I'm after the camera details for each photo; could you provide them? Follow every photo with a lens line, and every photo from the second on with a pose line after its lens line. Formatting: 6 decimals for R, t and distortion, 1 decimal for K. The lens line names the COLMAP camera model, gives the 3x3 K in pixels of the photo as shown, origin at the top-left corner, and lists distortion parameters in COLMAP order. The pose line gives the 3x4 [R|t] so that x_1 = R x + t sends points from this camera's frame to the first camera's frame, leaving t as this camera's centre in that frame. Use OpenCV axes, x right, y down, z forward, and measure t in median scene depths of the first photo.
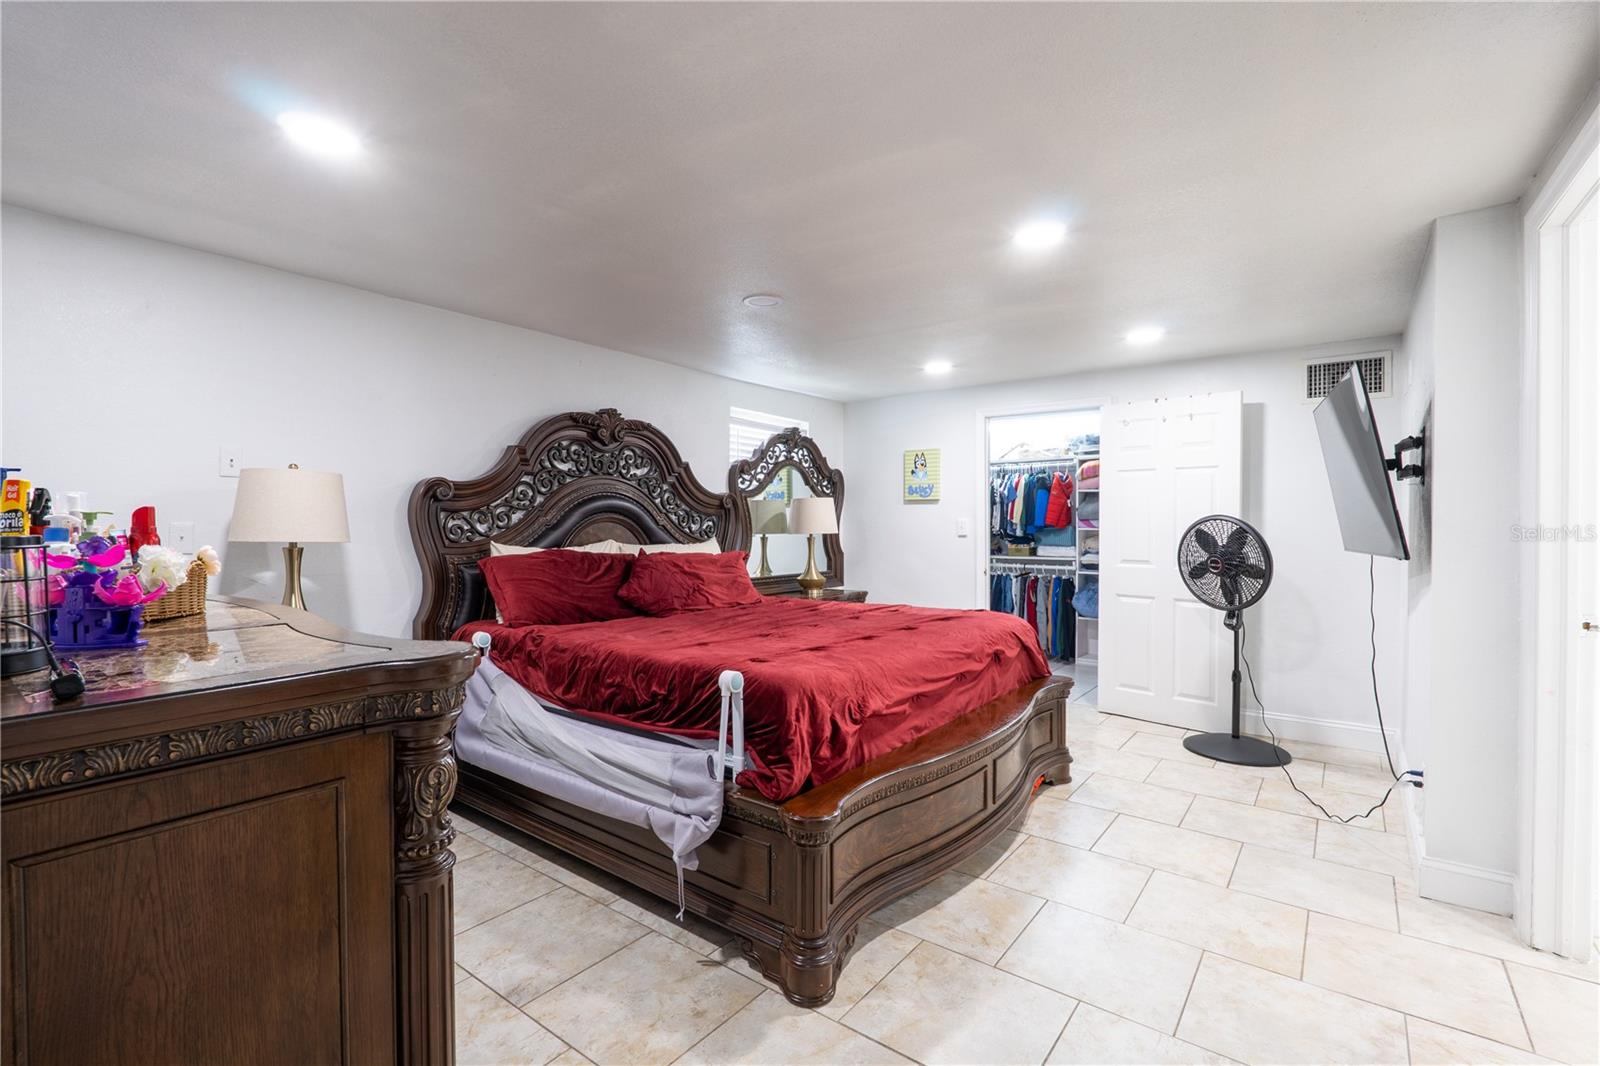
lens RADIAL K [[728.6, 0, 799.8], [0, 728.6, 525.2], [0, 0, 1]] dist [-0.000537, 0.000111]
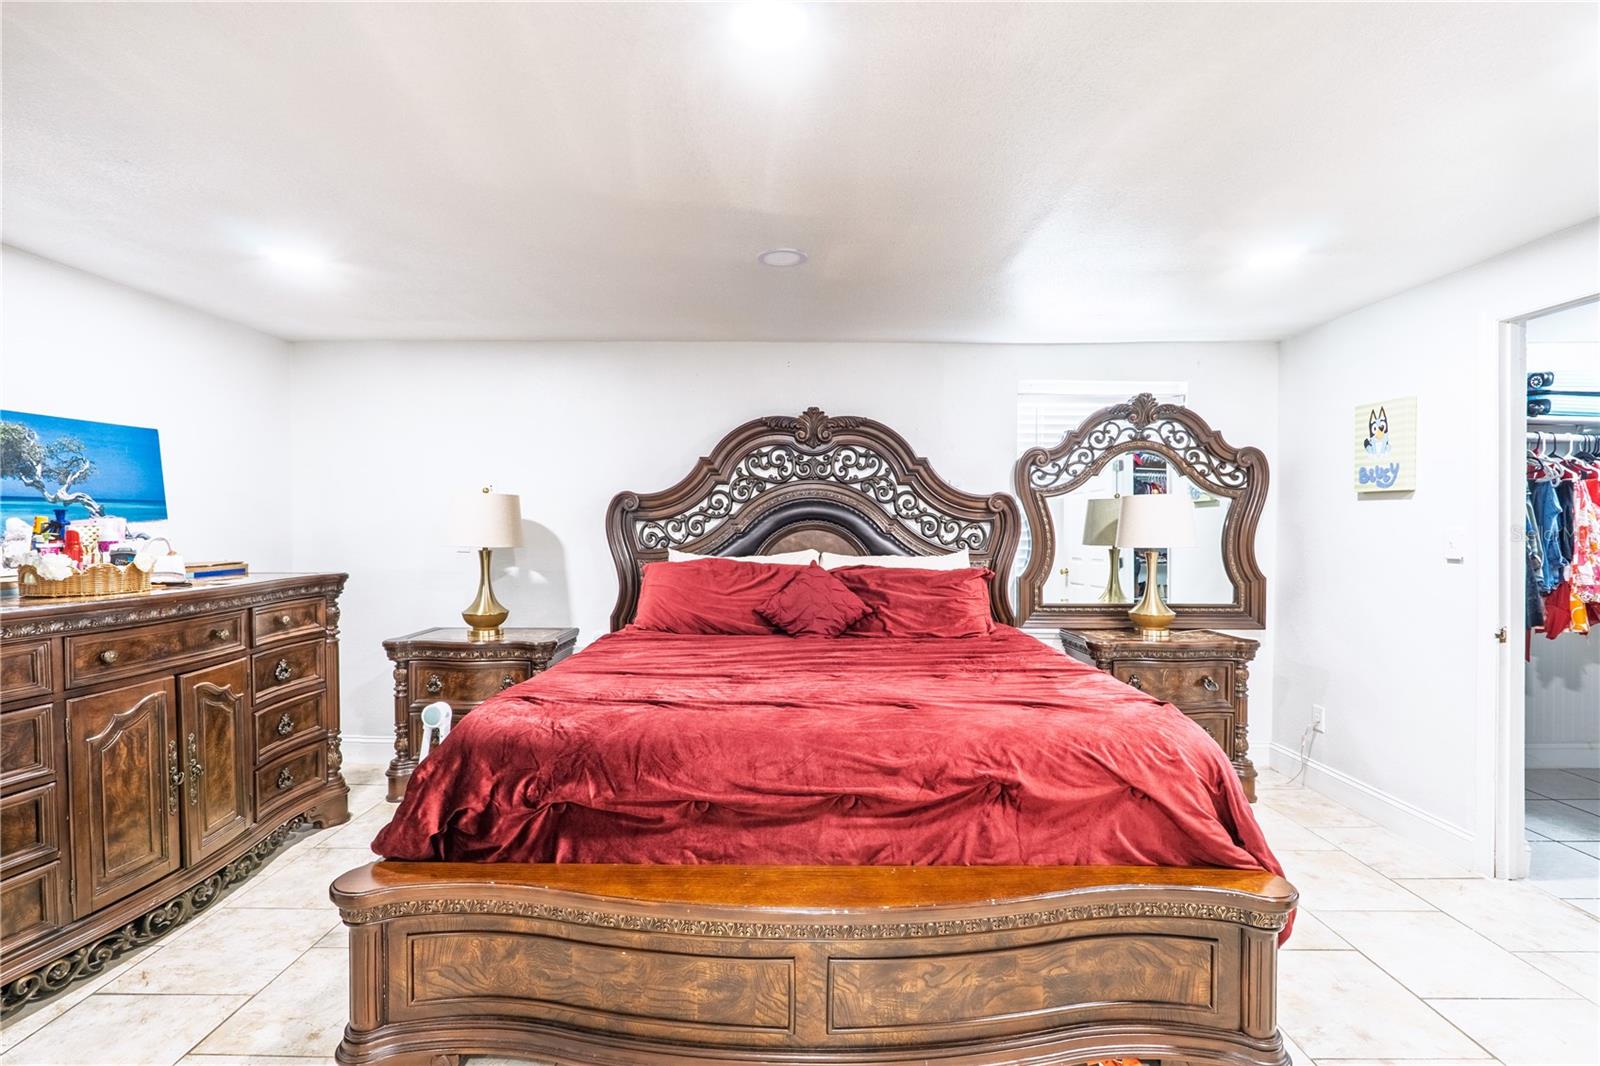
lens RADIAL K [[735.0, 0, 789.5], [0, 735.0, 529.5], [0, 0, 1]] dist [-0.015491, -0.000077]
pose [[0.601679, 0.010202, -0.798673, 0.448338], [-0.001948, 0.999934, 0.011305, -0.014976], [0.798736, -0.005246, 0.601659, 0.397851]]
